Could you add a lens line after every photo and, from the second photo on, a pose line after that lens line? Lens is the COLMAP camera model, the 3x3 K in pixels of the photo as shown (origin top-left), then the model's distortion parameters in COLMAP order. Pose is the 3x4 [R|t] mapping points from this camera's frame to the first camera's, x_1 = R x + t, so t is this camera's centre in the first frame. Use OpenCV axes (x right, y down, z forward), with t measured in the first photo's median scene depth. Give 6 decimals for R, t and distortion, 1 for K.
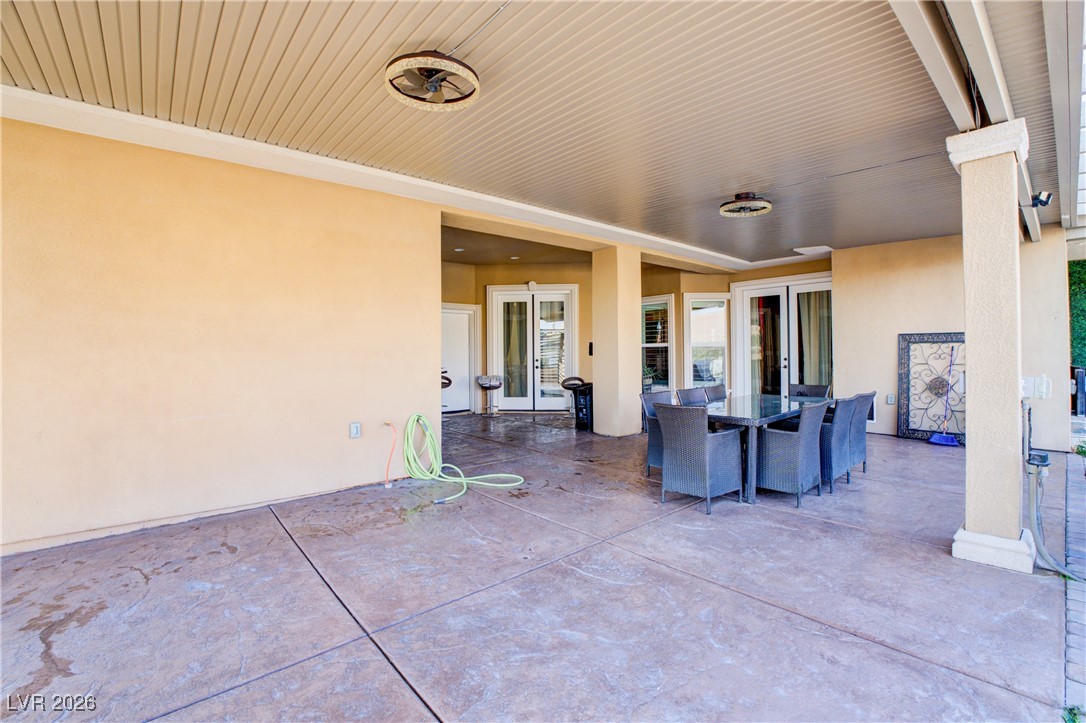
lens RADIAL K [[486.2, 0, 545.0], [0, 486.2, 353.5], [0, 0, 1]] dist [-0.034152, -0.000158]
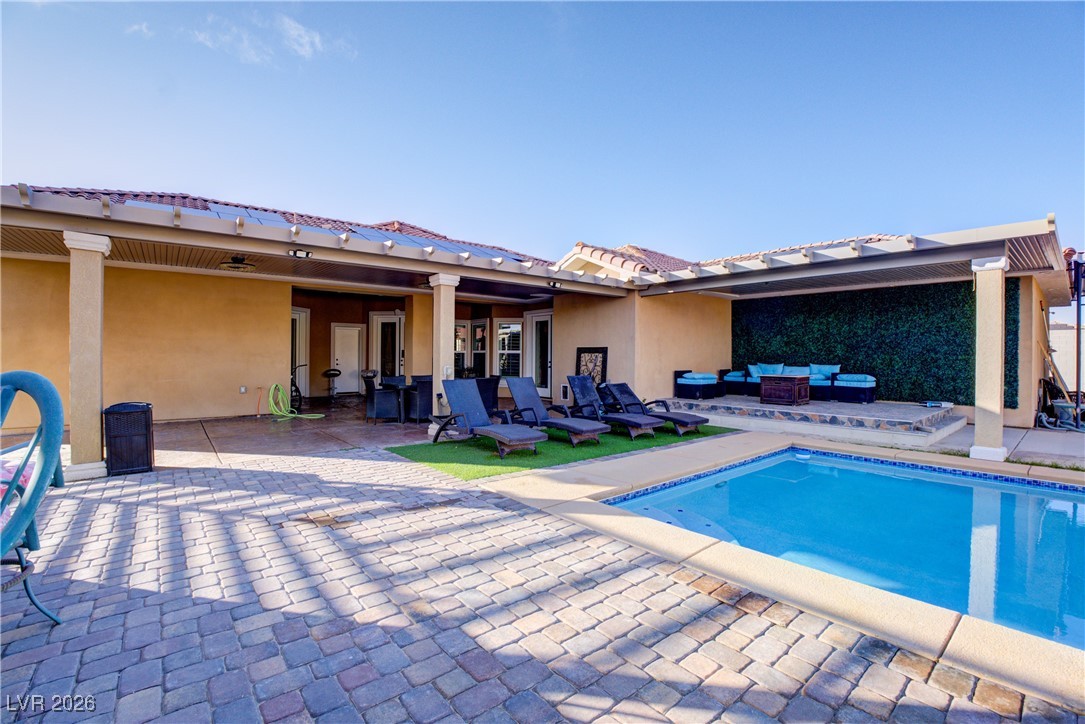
lens RADIAL K [[485.8, 0, 541.3], [0, 485.8, 362.6], [0, 0, 1]] dist [-0.034152, -0.000158]
pose [[0.999394, 0.015656, -0.031094, 0.609376], [-0.015325, 0.999824, 0.010844, -0.003401], [0.031258, -0.010361, 0.999458, -0.667450]]
